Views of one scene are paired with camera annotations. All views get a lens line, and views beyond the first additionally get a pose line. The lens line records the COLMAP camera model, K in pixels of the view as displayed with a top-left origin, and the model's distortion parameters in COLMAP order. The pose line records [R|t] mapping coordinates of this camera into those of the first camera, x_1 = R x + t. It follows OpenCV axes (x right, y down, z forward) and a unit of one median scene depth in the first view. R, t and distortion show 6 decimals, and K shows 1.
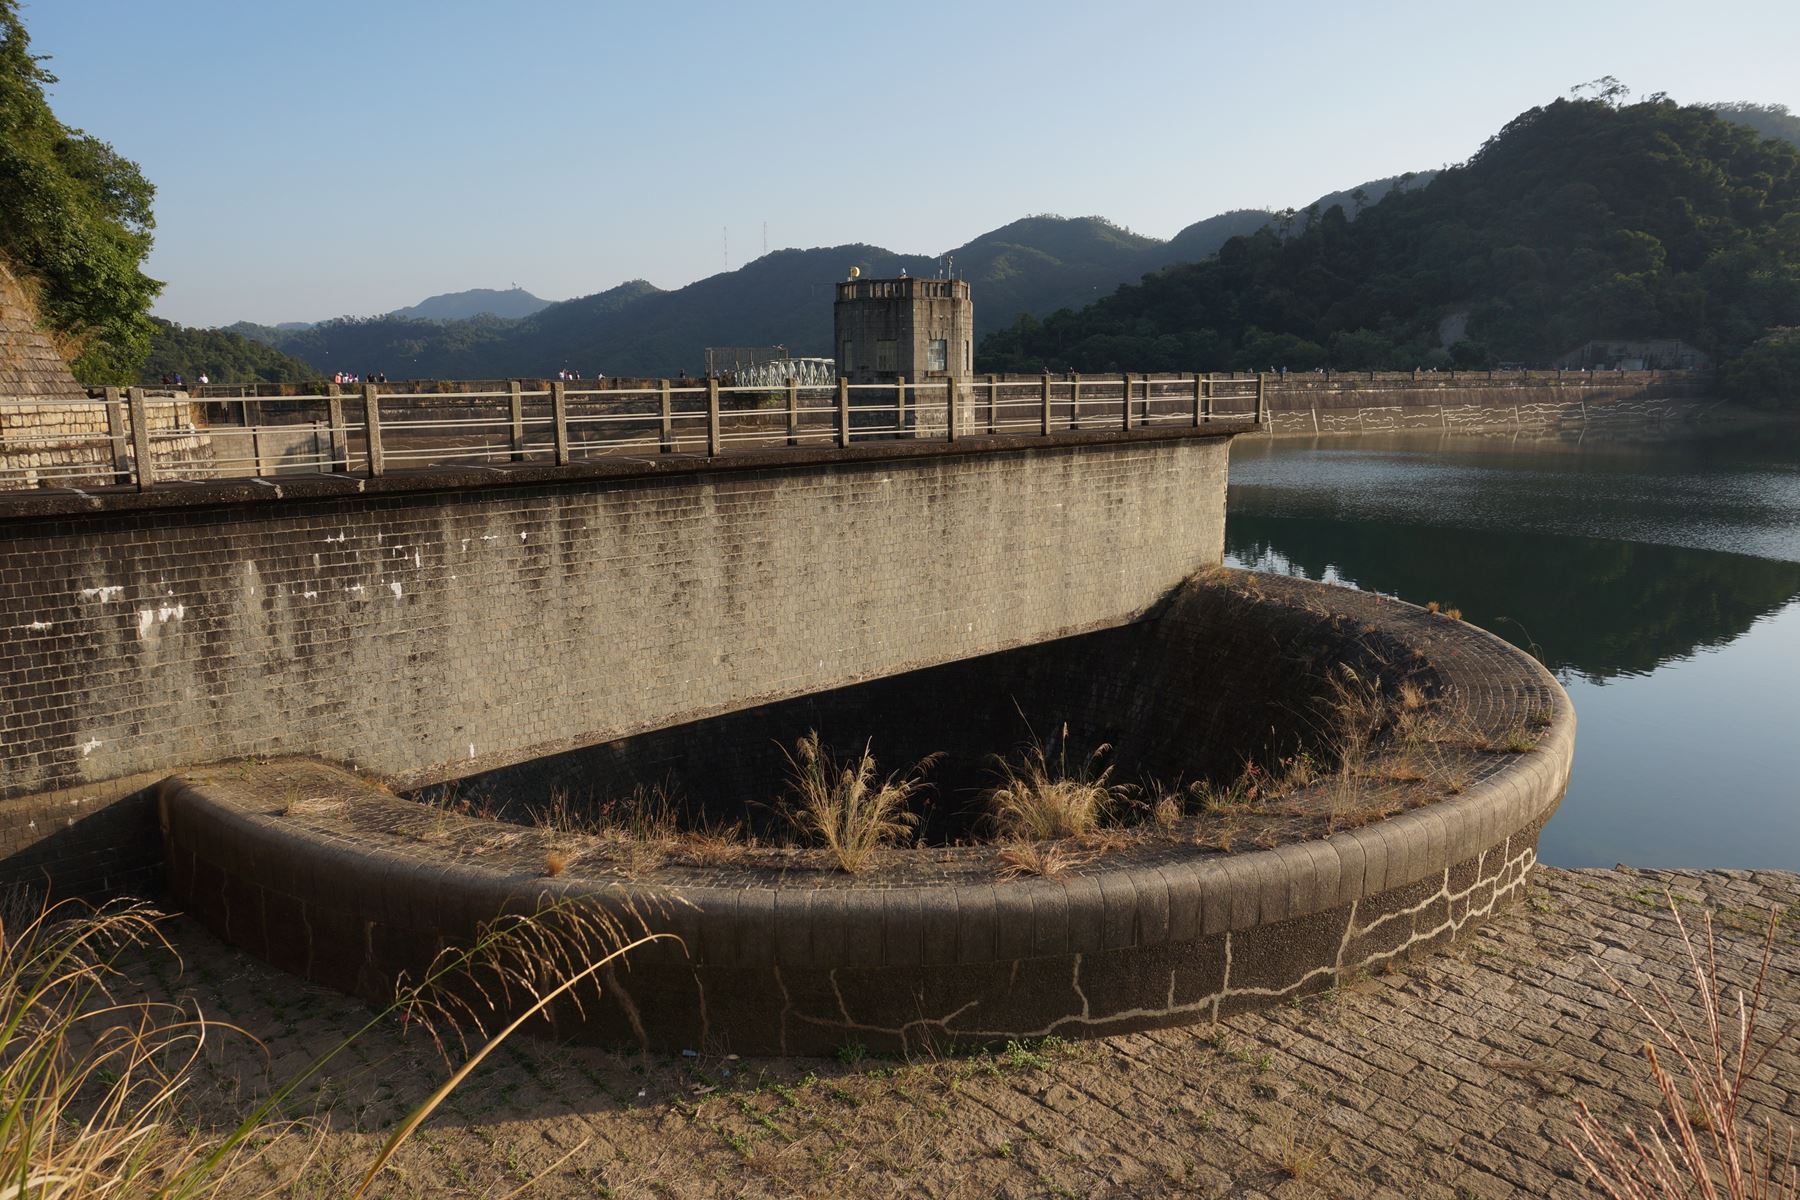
lens RADIAL K [[1237.8, 0, 892.7], [0, 1237.8, 599.6], [0, 0, 1]] dist [-0.043951, 0.052866]
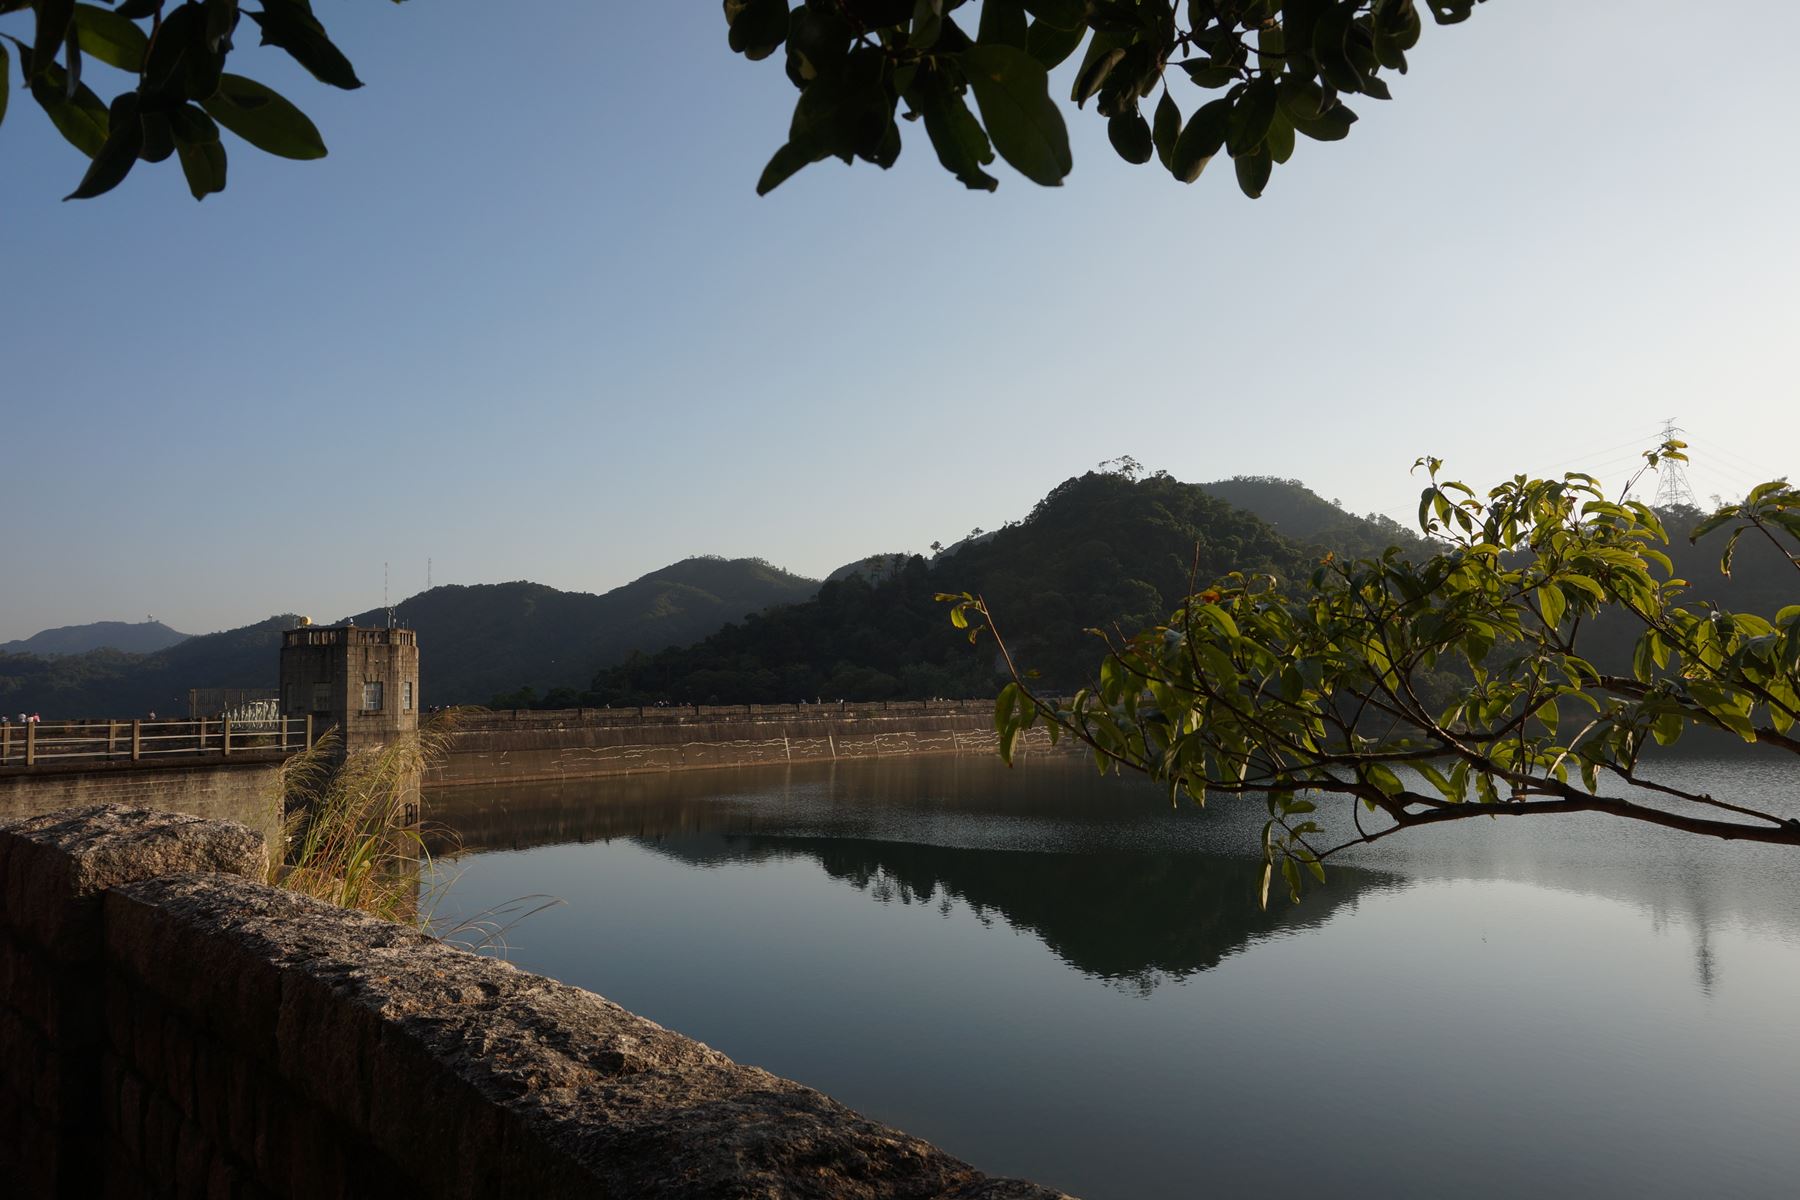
lens RADIAL K [[1237.8, 0, 892.7], [0, 1237.8, 599.6], [0, 0, 1]] dist [-0.043951, 0.052866]
pose [[0.969059, 0.006779, 0.246738, 0.397392], [0.058339, 0.965011, -0.255638, 0.049420], [-0.239838, 0.262122, 0.934757, -0.290299]]
